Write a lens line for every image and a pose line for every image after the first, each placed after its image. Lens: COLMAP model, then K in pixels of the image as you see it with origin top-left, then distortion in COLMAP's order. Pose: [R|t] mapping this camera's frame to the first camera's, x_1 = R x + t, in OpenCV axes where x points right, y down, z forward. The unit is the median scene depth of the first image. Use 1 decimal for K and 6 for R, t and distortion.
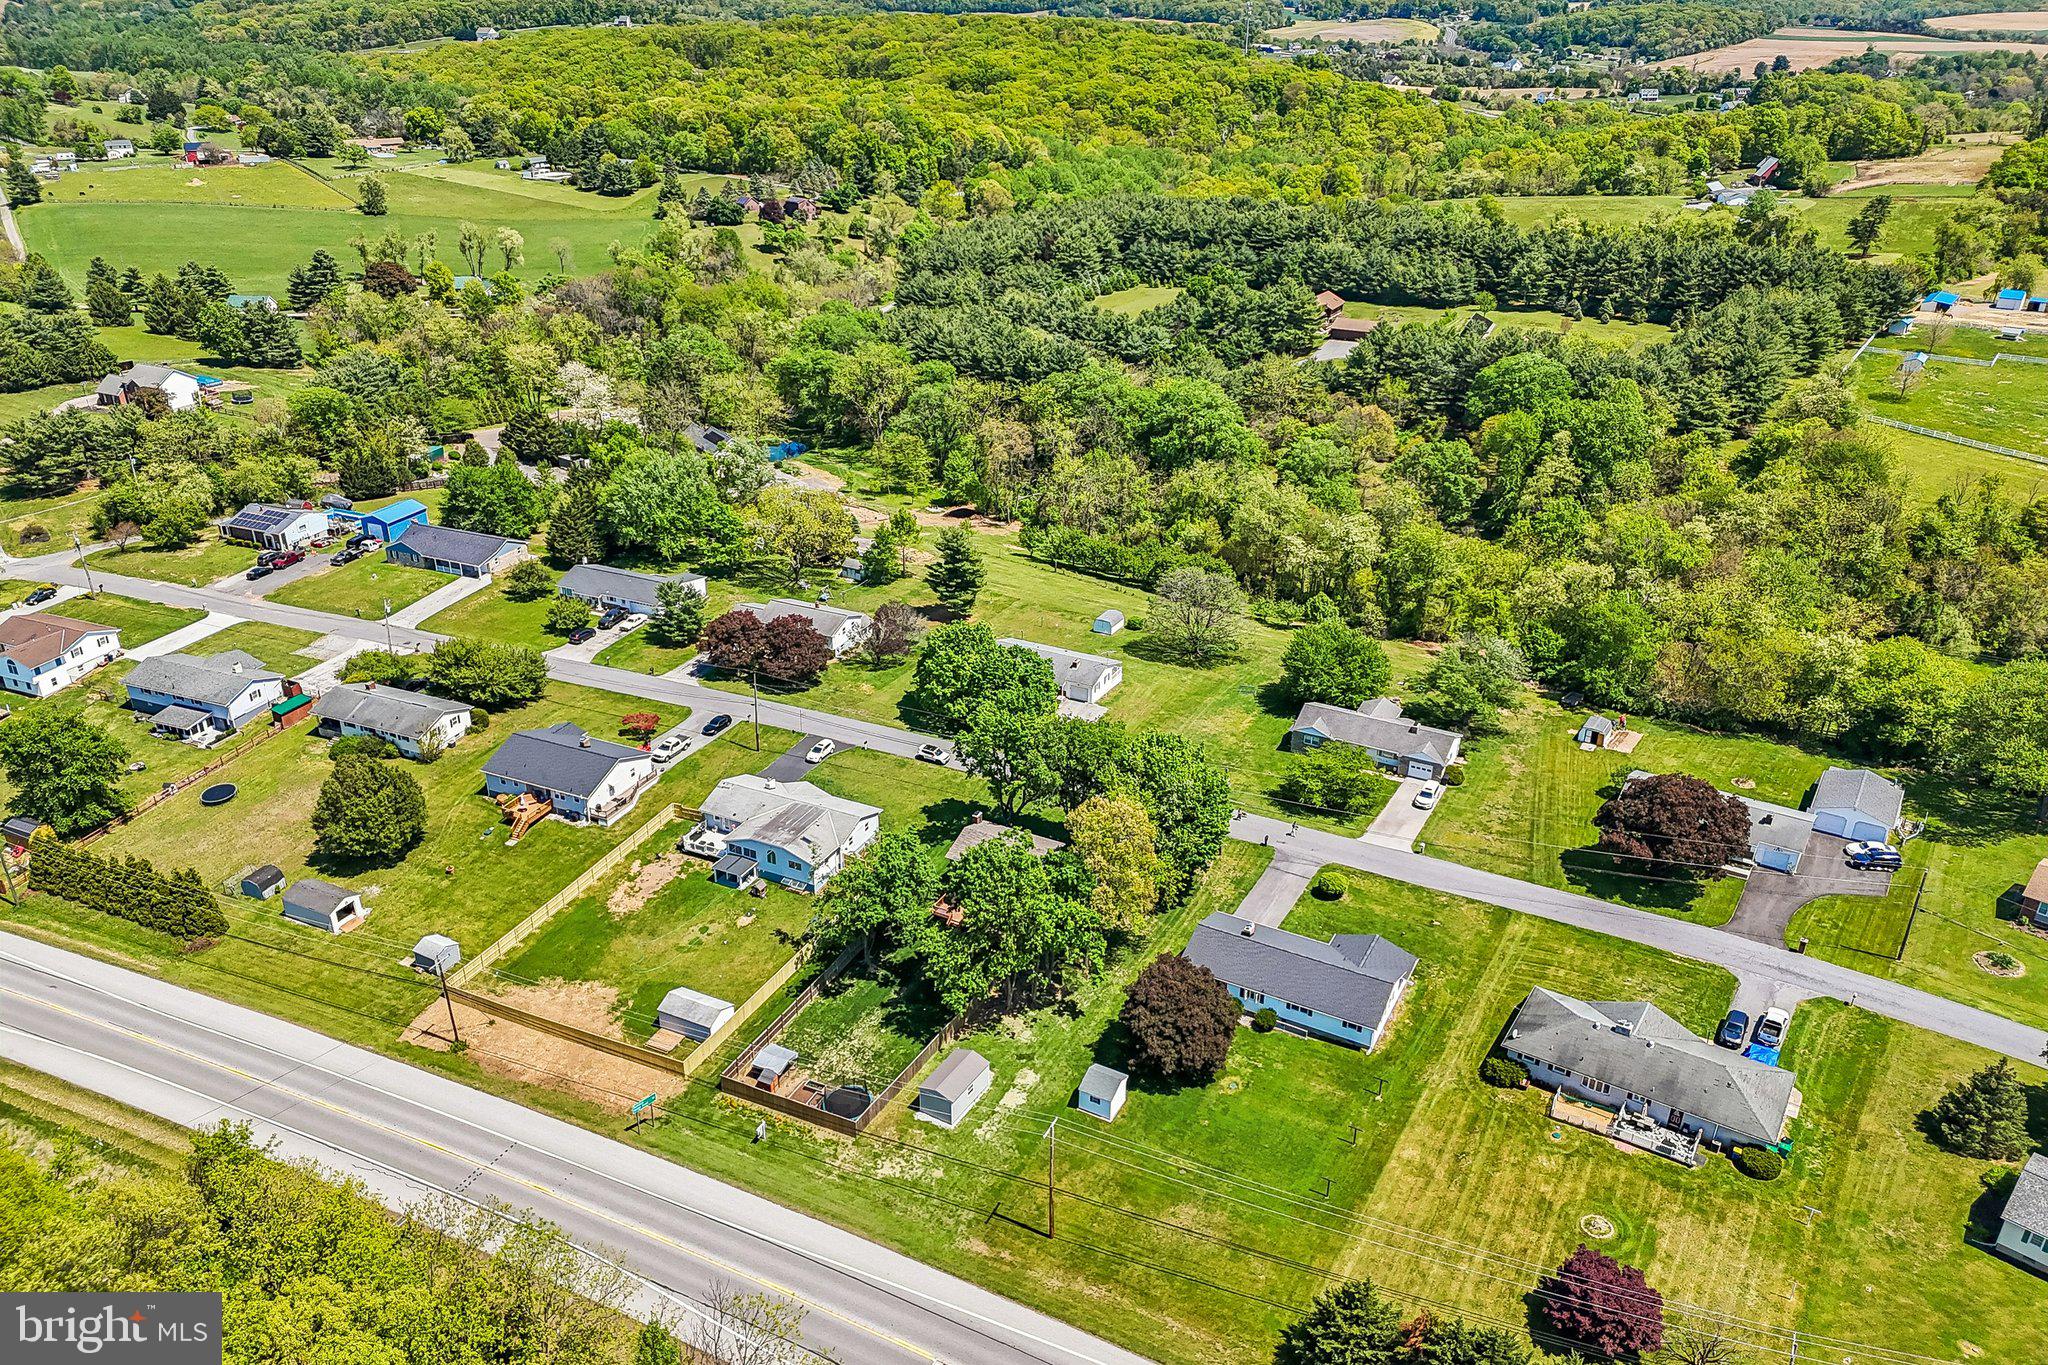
lens RADIAL K [[1553.4, 0, 1000.4], [0, 1553.4, 689.2], [0, 0, 1]] dist [0.108871, -0.131094]
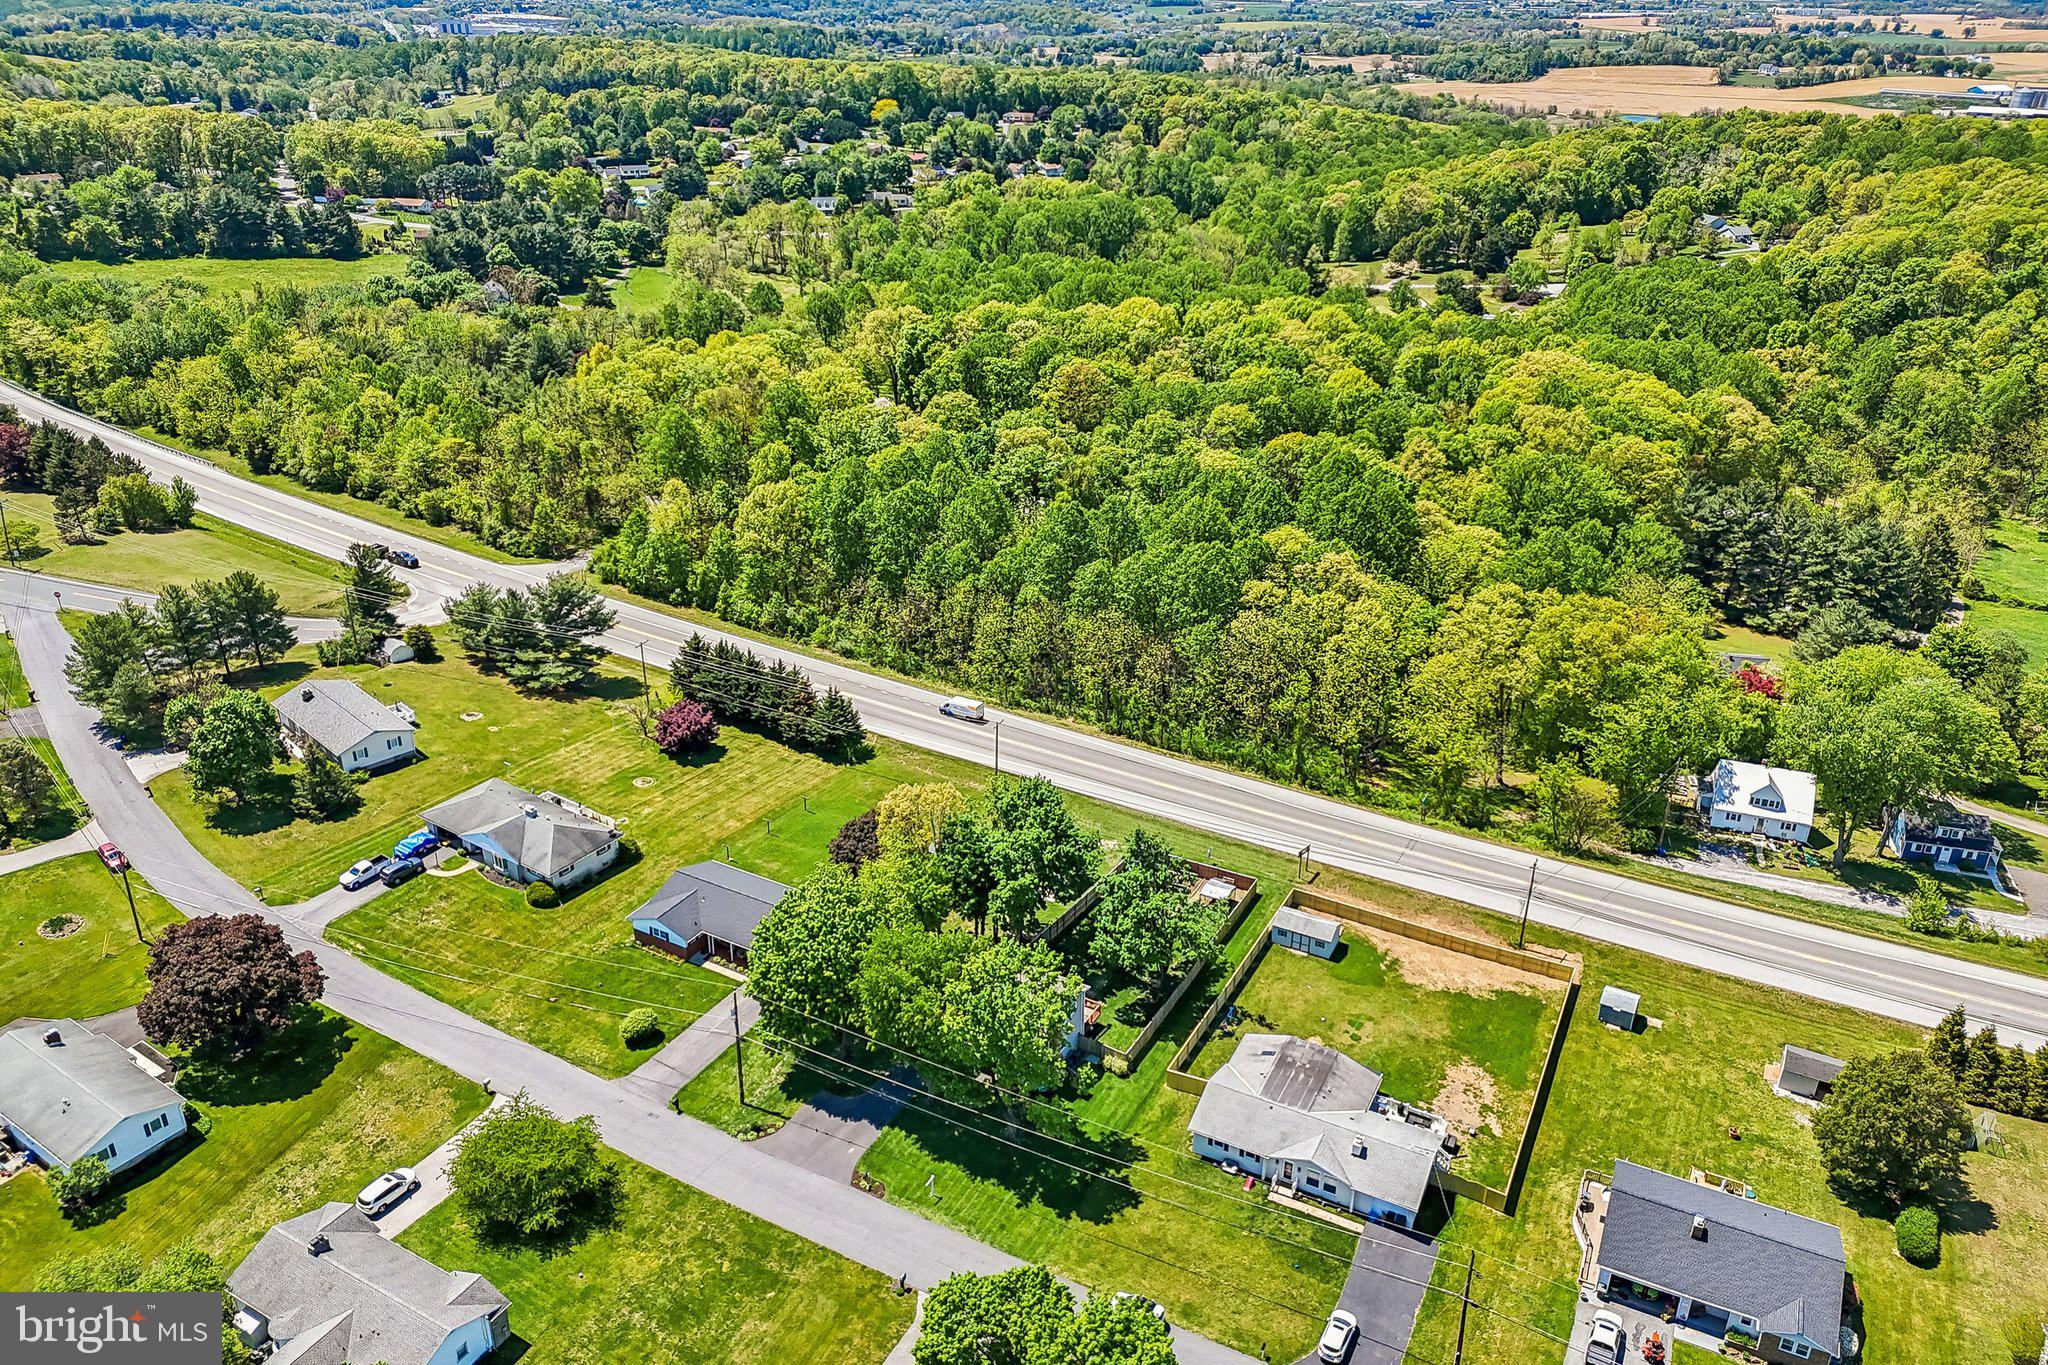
lens RADIAL K [[1470.9, 0, 1028.3], [0, 1470.9, 678.6], [0, 0, 1]] dist [0.082194, -0.081318]
pose [[-0.999936, -0.009612, 0.006039, -0.003411], [-0.001307, 0.625947, 0.779865, -0.495646], [-0.011276, 0.779807, -0.625919, 1.064326]]
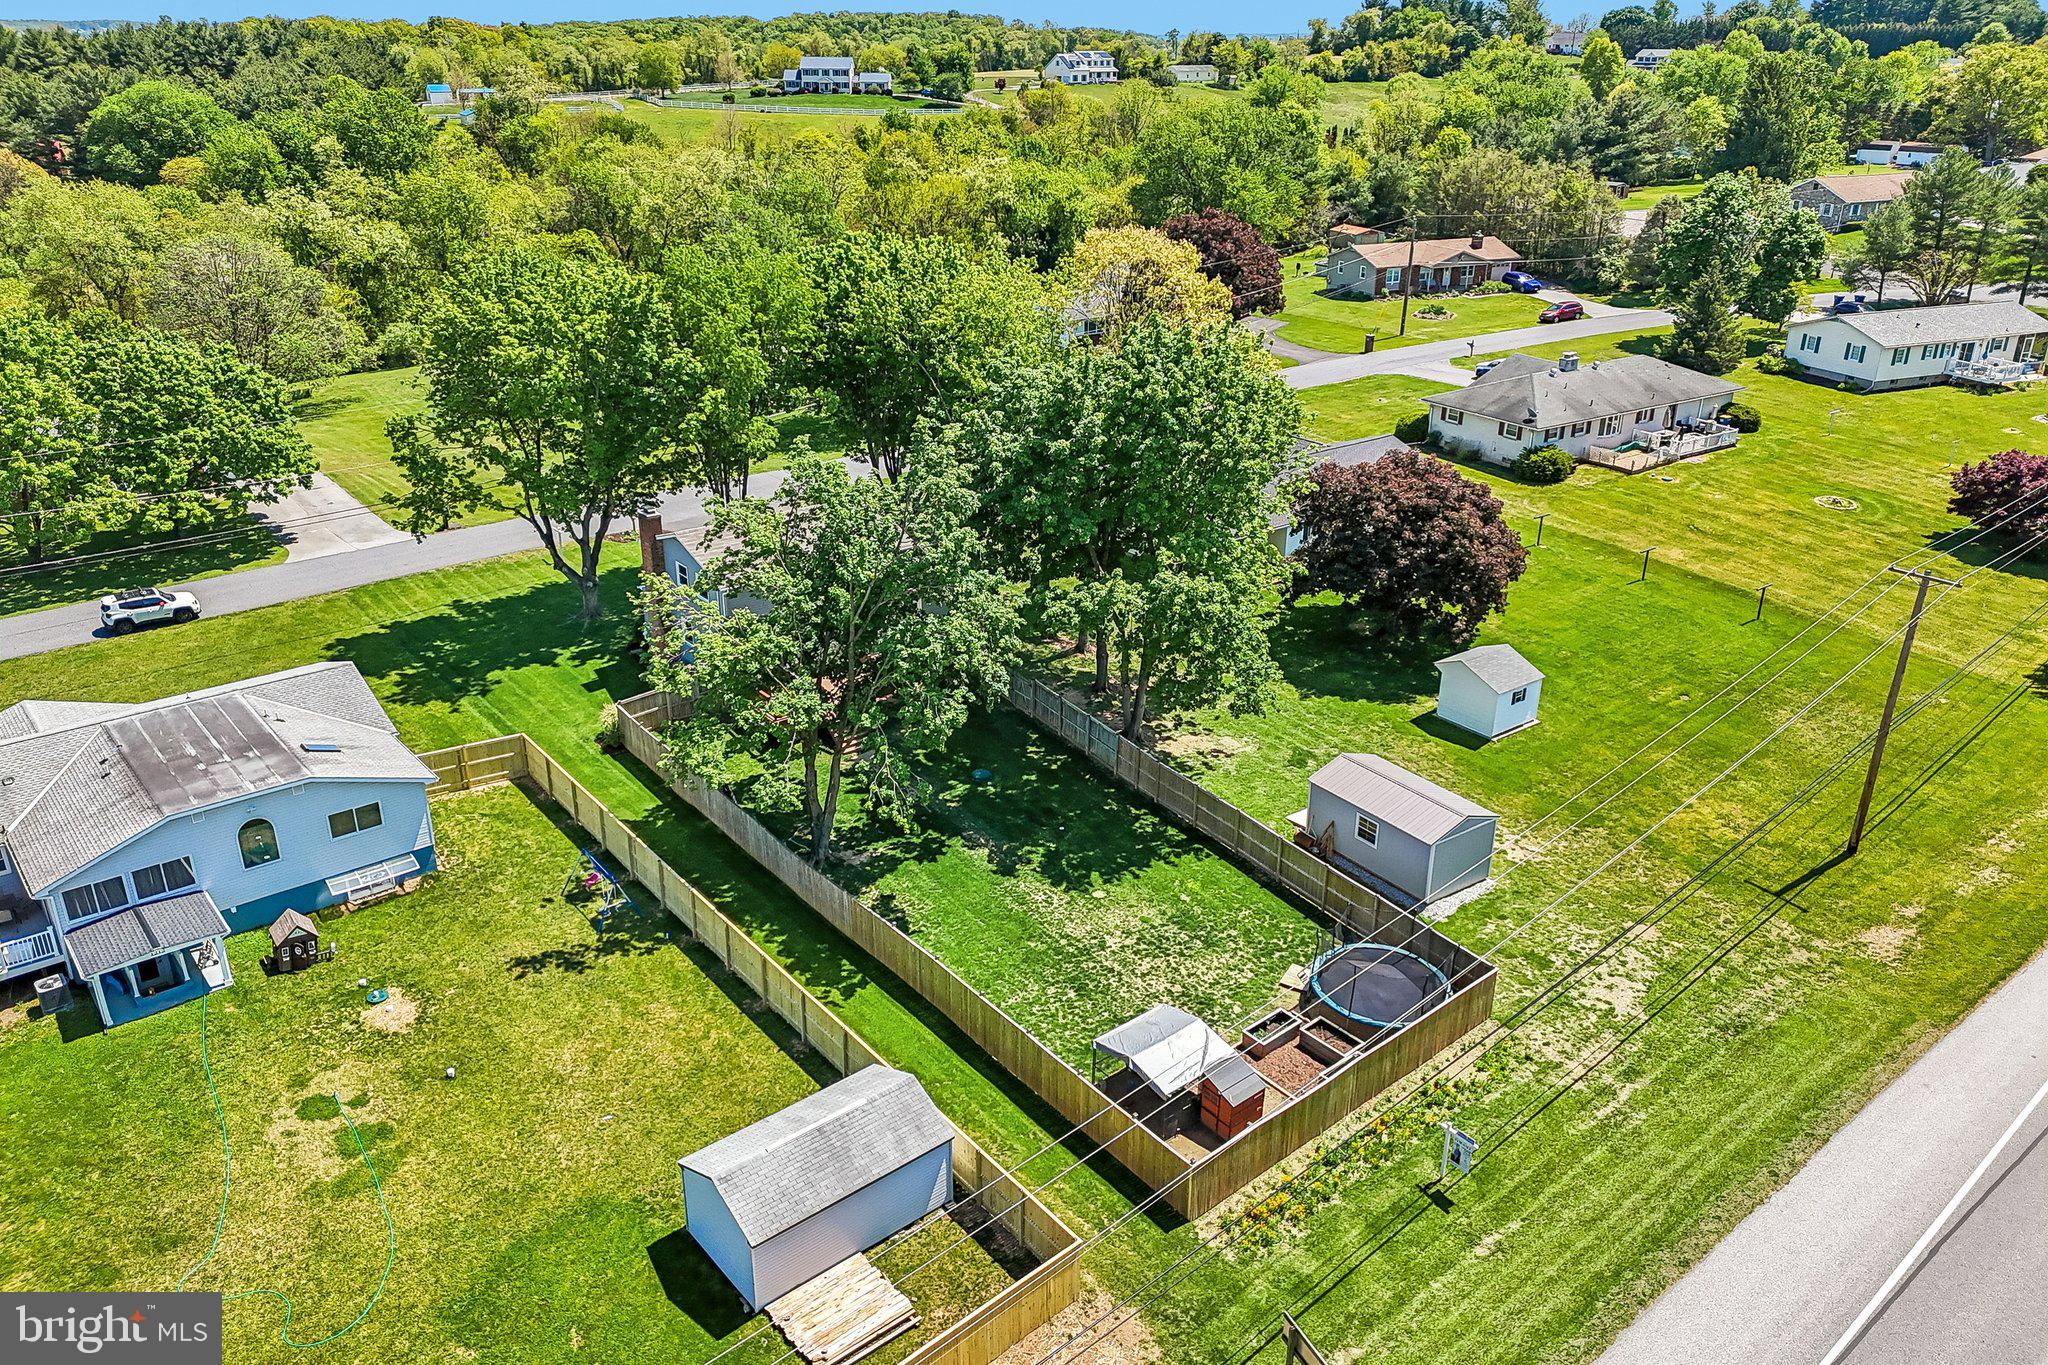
lens RADIAL K [[1521.2, 0, 1041.7], [0, 1521.2, 668.8], [0, 0, 1]] dist [0.057692, -0.045400]
pose [[0.385086, -0.353260, 0.852594, -0.267039], [0.398912, 0.896792, 0.191398, 0.064669], [-0.832212, 0.266406, 0.486262, 0.573945]]
